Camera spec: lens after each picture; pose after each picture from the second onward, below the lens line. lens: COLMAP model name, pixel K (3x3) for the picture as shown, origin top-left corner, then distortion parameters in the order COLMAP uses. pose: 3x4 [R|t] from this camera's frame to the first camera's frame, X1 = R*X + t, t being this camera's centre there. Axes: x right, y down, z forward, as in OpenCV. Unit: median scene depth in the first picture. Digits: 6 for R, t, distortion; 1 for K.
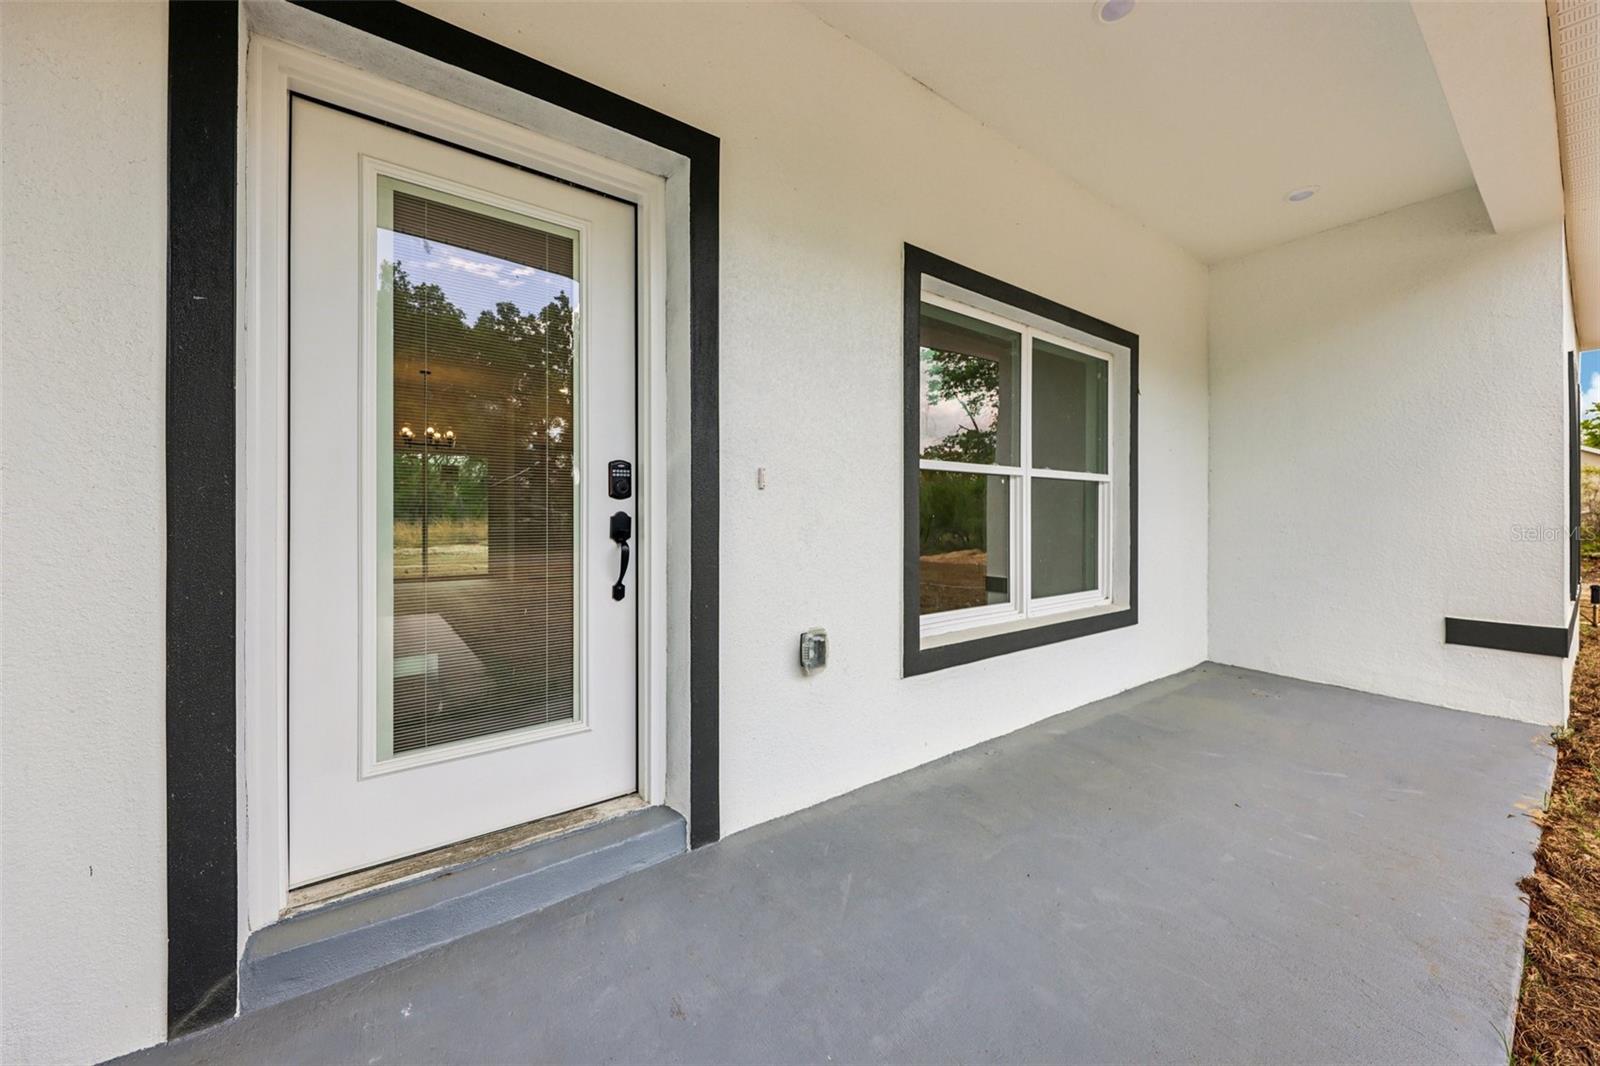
lens RADIAL K [[573.2, 0, 808.4], [0, 573.2, 522.9], [0, 0, 1]] dist [0.000688, 0.000042]
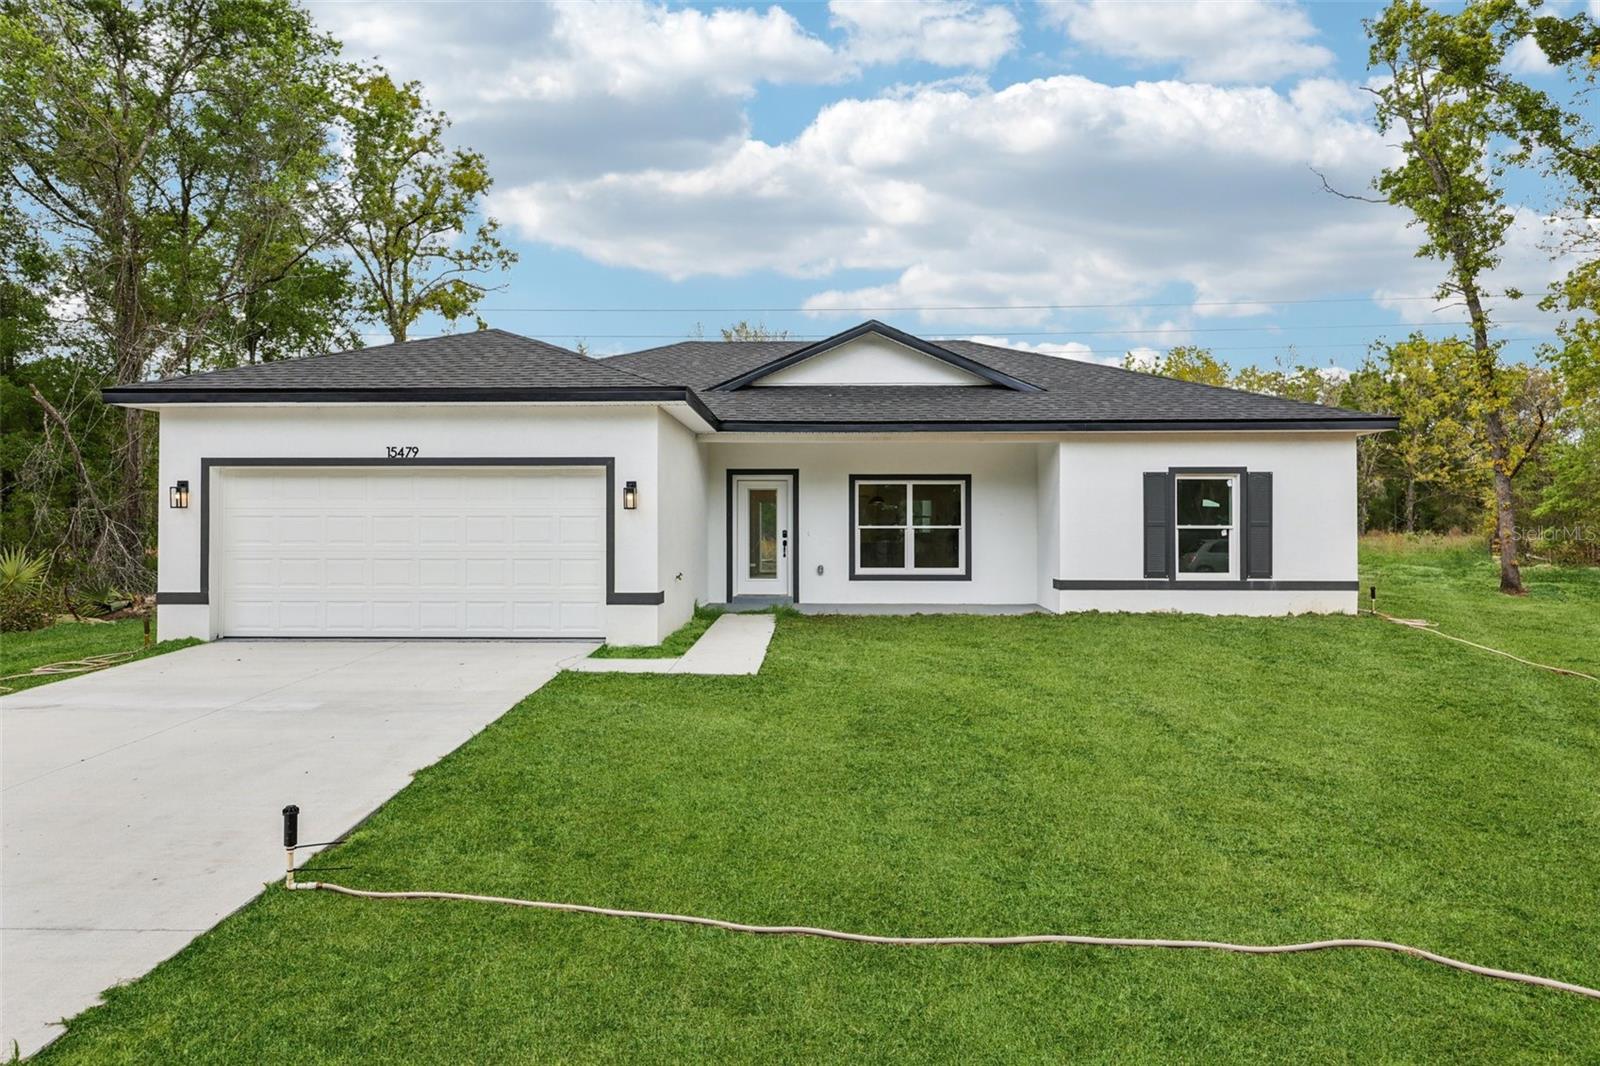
lens RADIAL K [[960.5, 0, 802.9], [0, 960.5, 537.8], [0, 0, 1]] dist [0.001743, -0.000233]
pose [[0.787457, 0.004688, -0.616352, 4.324050], [-0.006088, 0.999981, -0.000172, -0.032804], [0.616340, 0.003888, 0.787471, -4.814479]]
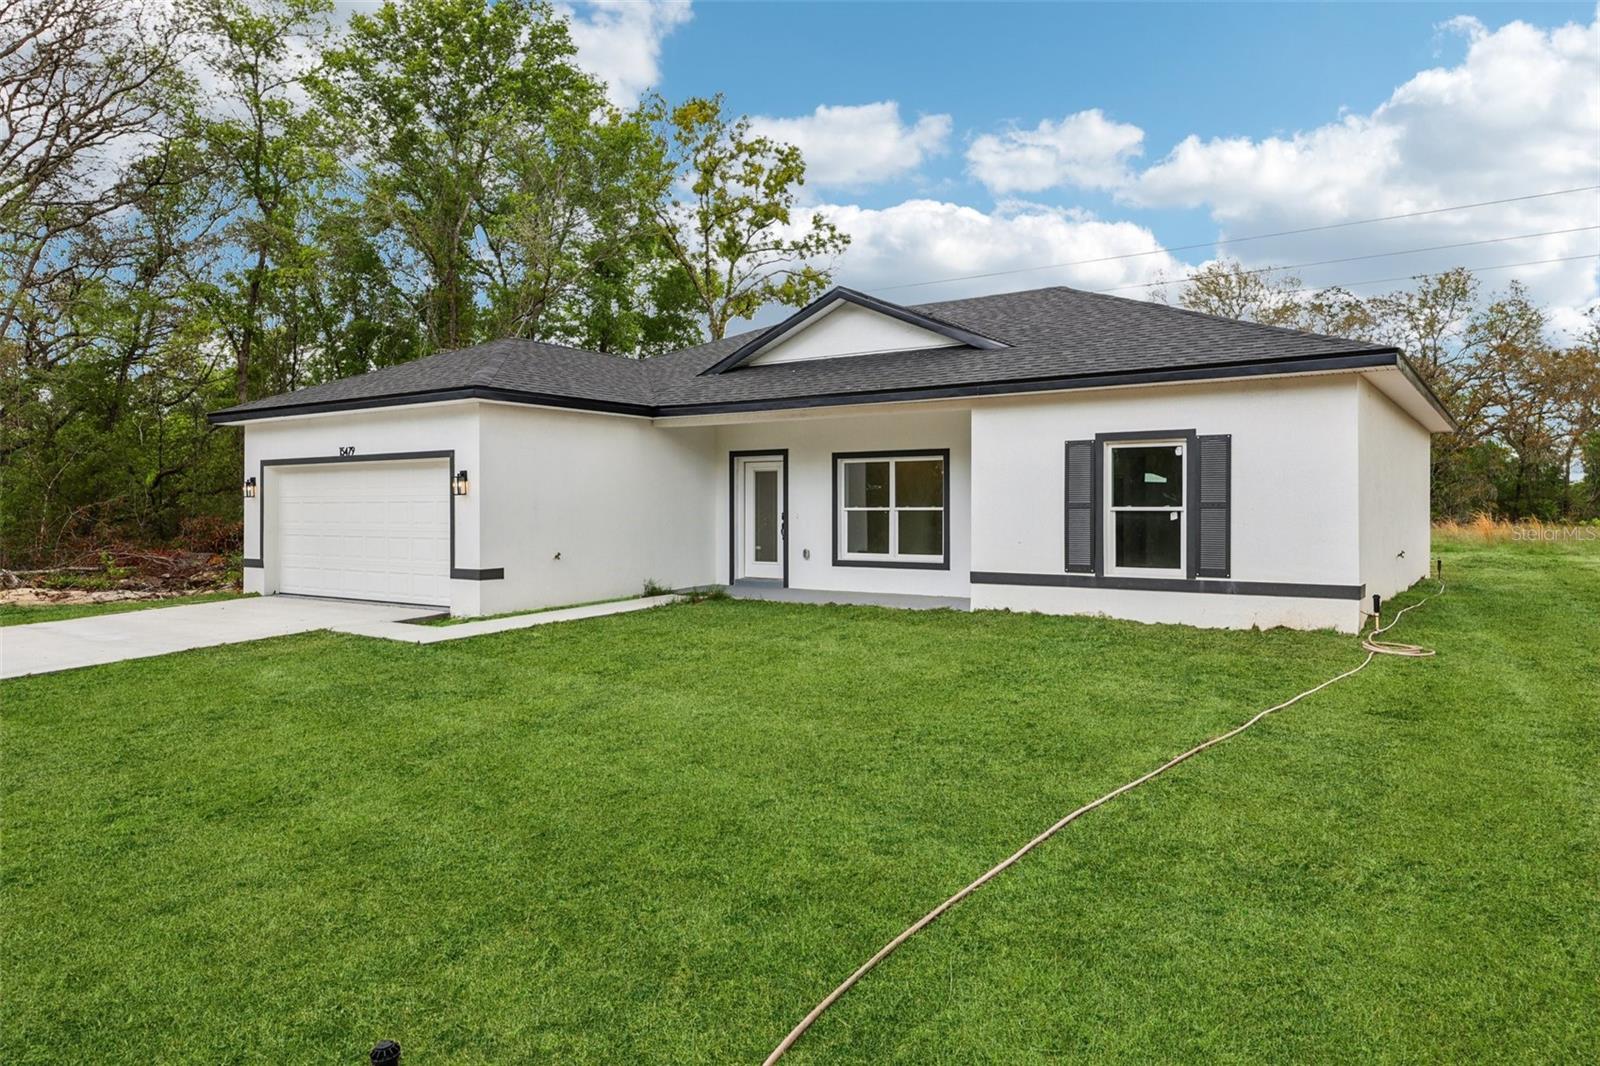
lens RADIAL K [[1046.0, 0, 797.7], [0, 1046.0, 521.0], [0, 0, 1]] dist [-0.005220, -0.000249]
pose [[0.320928, 0.009231, -0.947058, 7.022755], [-0.007950, 0.999944, 0.007053, -0.082218], [0.947070, 0.005265, 0.320984, -1.529185]]
